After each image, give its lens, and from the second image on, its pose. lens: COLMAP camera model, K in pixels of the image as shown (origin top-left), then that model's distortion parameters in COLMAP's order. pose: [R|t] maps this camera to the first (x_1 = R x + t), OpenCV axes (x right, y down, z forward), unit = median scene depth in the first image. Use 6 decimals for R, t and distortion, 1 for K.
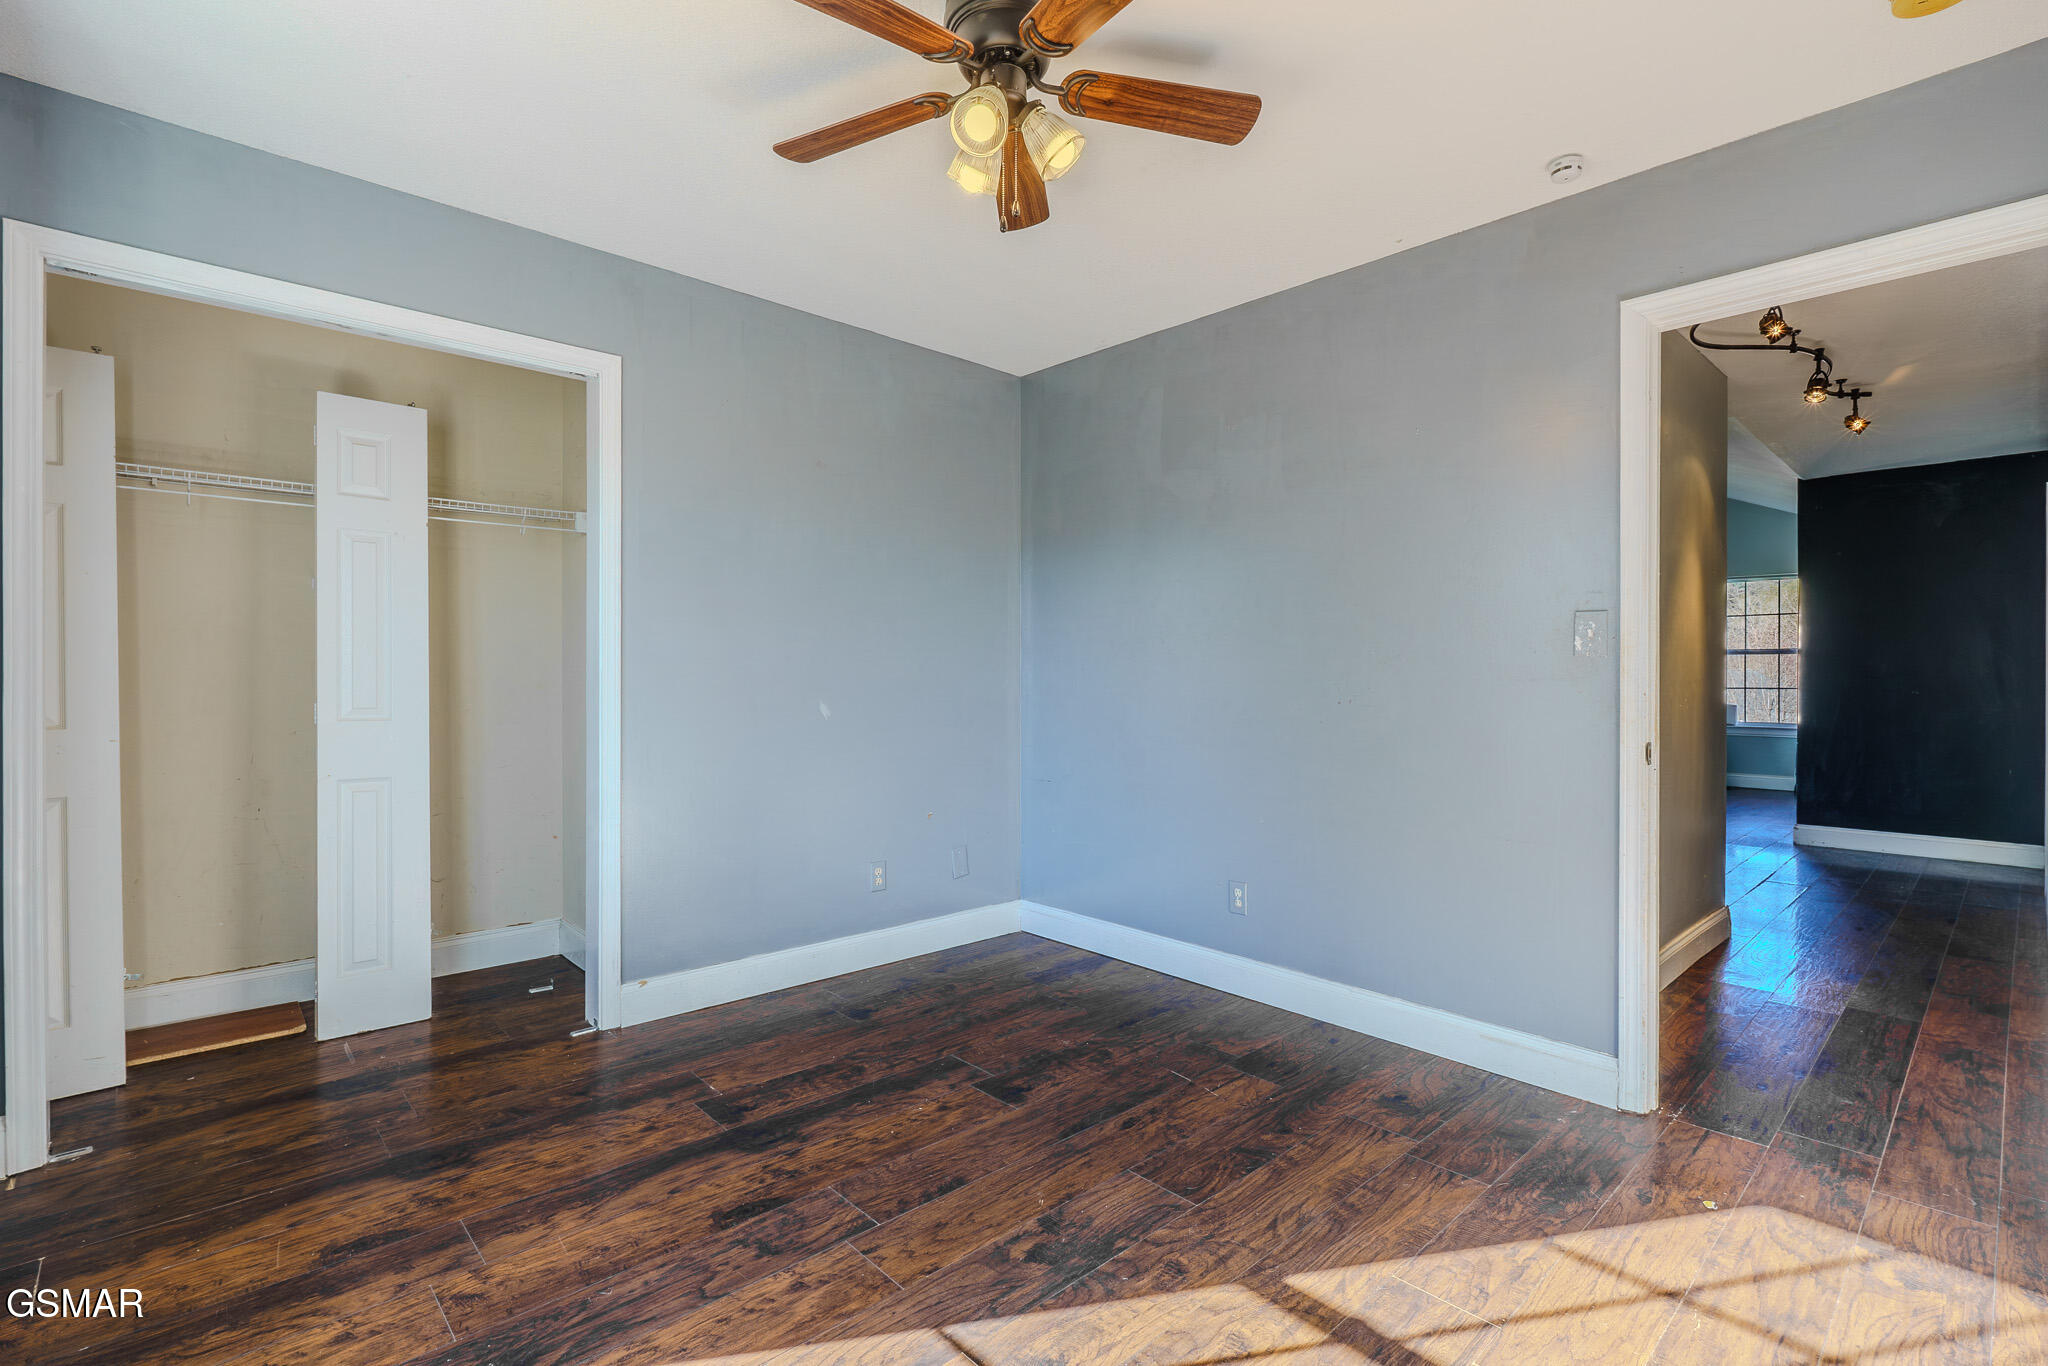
lens RADIAL K [[935.2, 0, 1013.9], [0, 935.2, 678.0], [0, 0, 1]] dist [-0.008750, 0.001326]
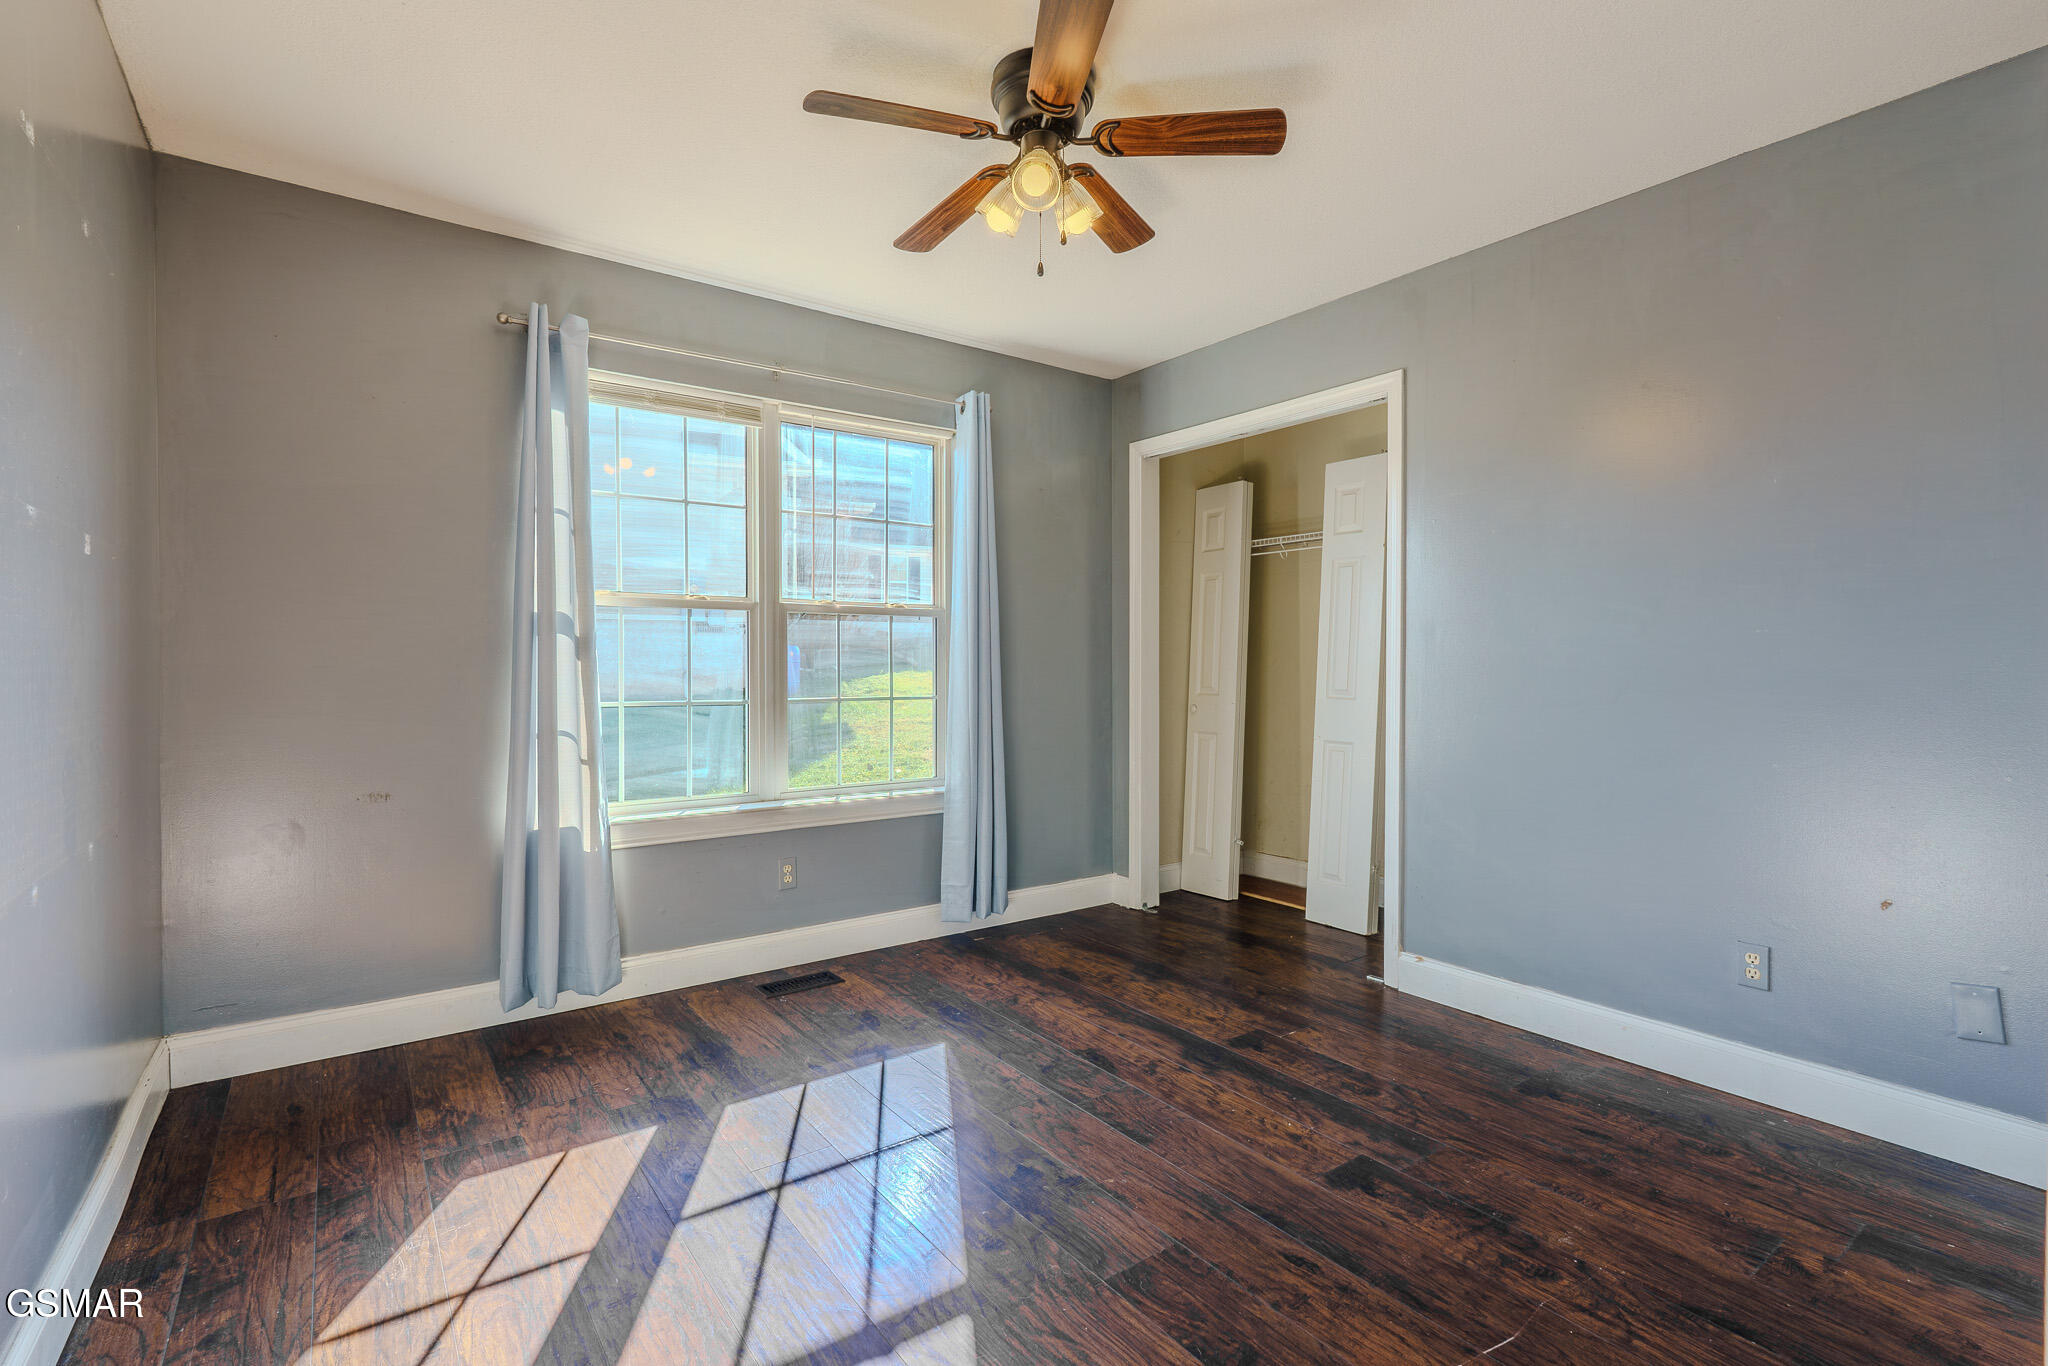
lens RADIAL K [[935.2, 0, 1013.9], [0, 935.2, 678.0], [0, 0, 1]] dist [-0.008750, 0.001326]
pose [[-0.118087, 0.008839, -0.992964, 0.872279], [-0.004238, 0.999947, 0.009405, 0.005116], [0.992994, 0.005319, -0.118043, 0.846144]]
